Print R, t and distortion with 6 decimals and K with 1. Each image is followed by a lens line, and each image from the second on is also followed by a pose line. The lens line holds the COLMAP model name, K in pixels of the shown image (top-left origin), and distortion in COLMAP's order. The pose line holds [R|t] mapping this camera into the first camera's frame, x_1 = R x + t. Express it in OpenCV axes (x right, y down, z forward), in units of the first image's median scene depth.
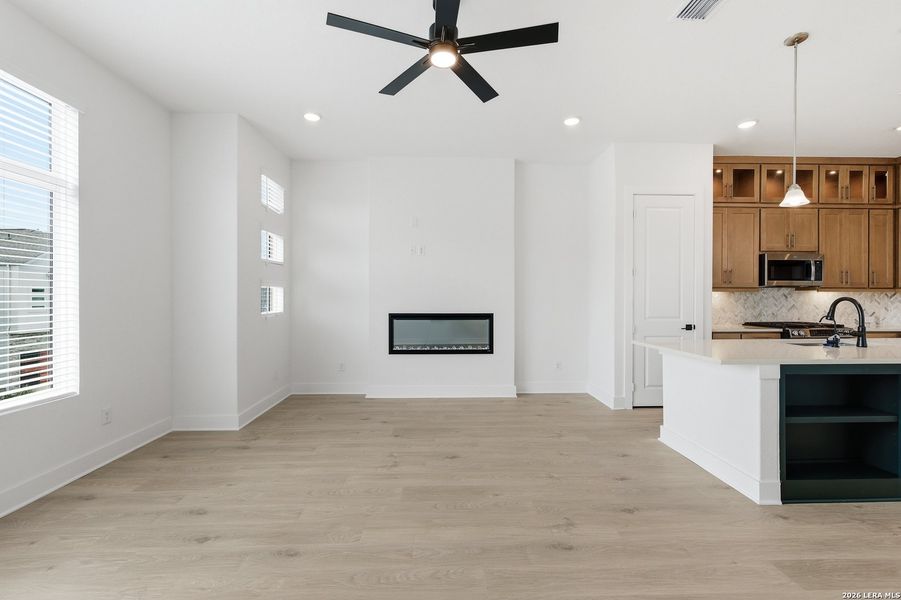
lens RADIAL K [[374.4, 0, 454.4], [0, 374.4, 297.3], [0, 0, 1]] dist [-0.001693, 0.001049]
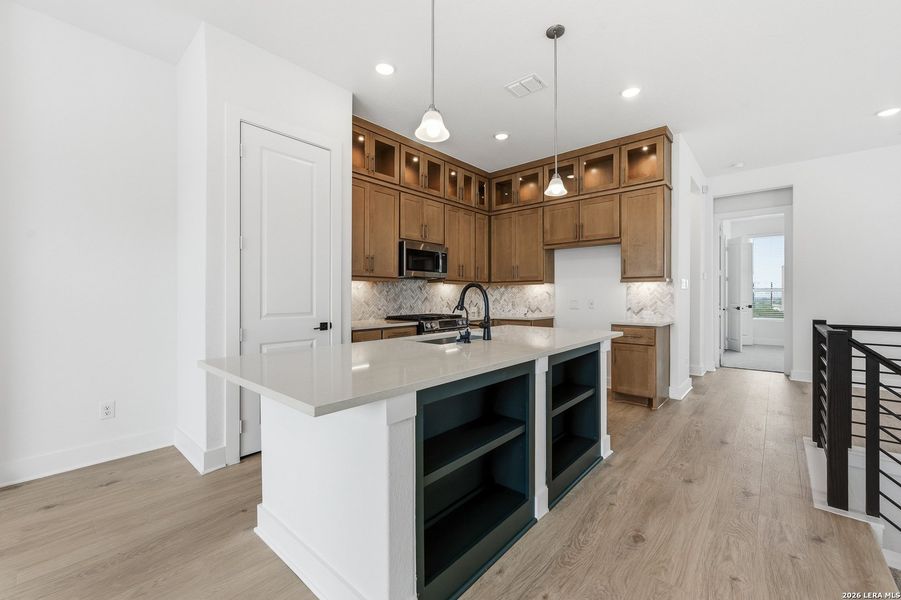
lens RADIAL K [[369.7, 0, 450.8], [0, 369.7, 298.0], [0, 0, 1]] dist [0.003349, 0.000459]
pose [[0.690058, -0.005437, 0.723734, 0.264574], [0.001472, 0.999980, 0.006109, 0.019110], [-0.723753, -0.003150, 0.690052, 0.303946]]
